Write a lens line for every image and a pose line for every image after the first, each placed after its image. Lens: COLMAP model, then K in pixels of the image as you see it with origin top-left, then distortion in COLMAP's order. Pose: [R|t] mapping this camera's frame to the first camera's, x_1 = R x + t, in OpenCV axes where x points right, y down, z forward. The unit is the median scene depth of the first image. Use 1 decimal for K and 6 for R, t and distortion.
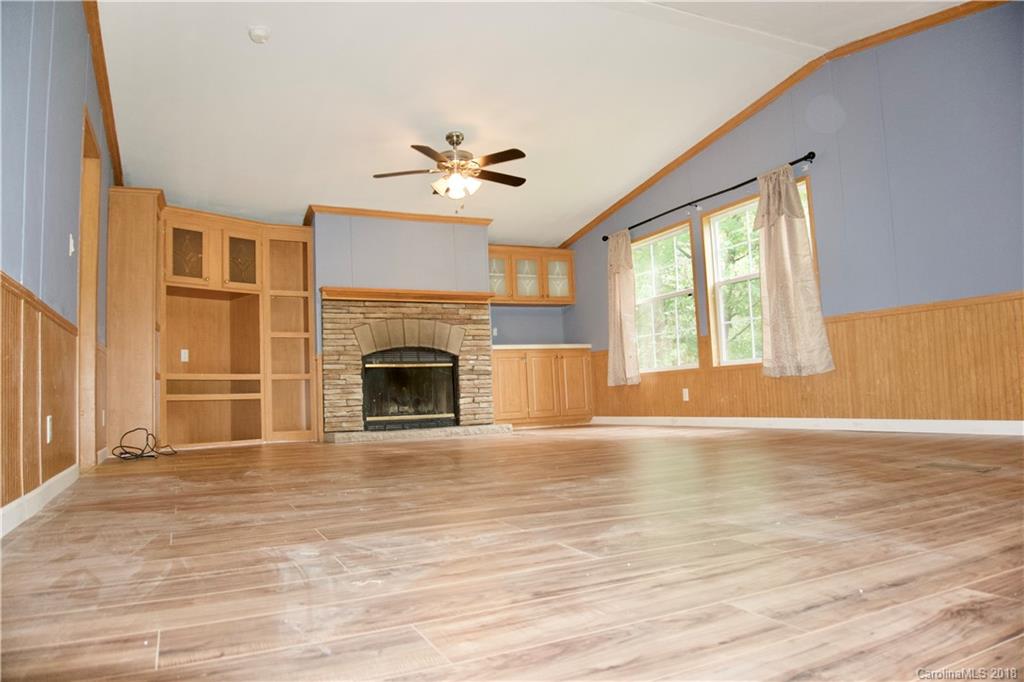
lens RADIAL K [[684.5, 0, 517.4], [0, 684.5, 346.2], [0, 0, 1]] dist [-0.049044, -0.004145]
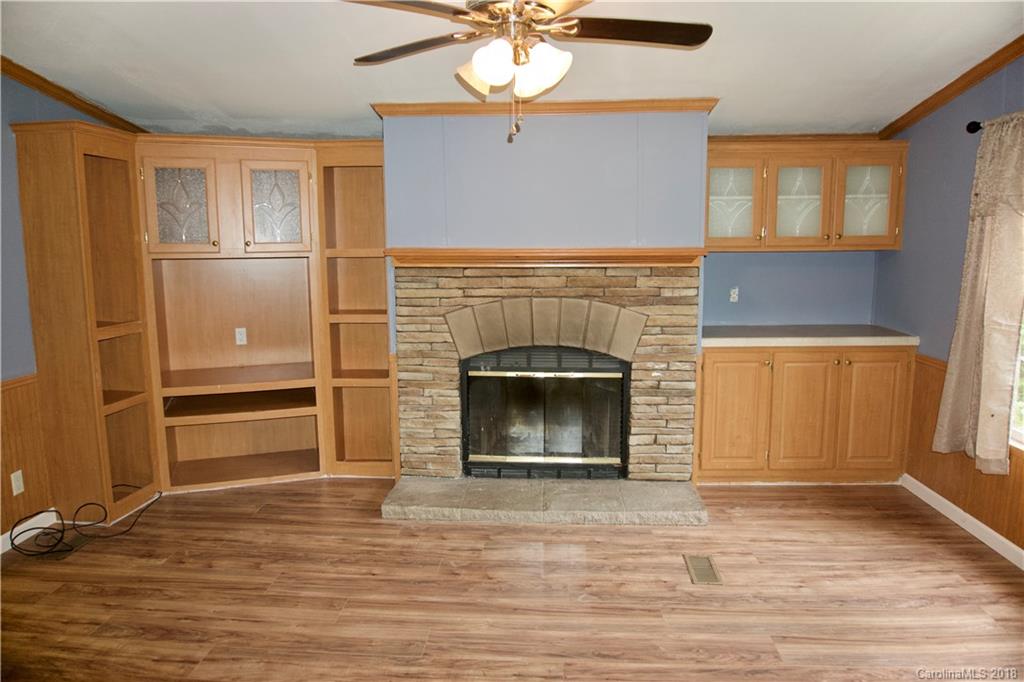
lens RADIAL K [[684.5, 0, 508.2], [0, 684.5, 340.4], [0, 0, 1]] dist [-0.049044, -0.004145]
pose [[0.869222, 0.106198, -0.482881, 0.099939], [0.004485, 0.974926, 0.222484, -0.136152], [0.494401, -0.195554, 0.846951, 0.509512]]
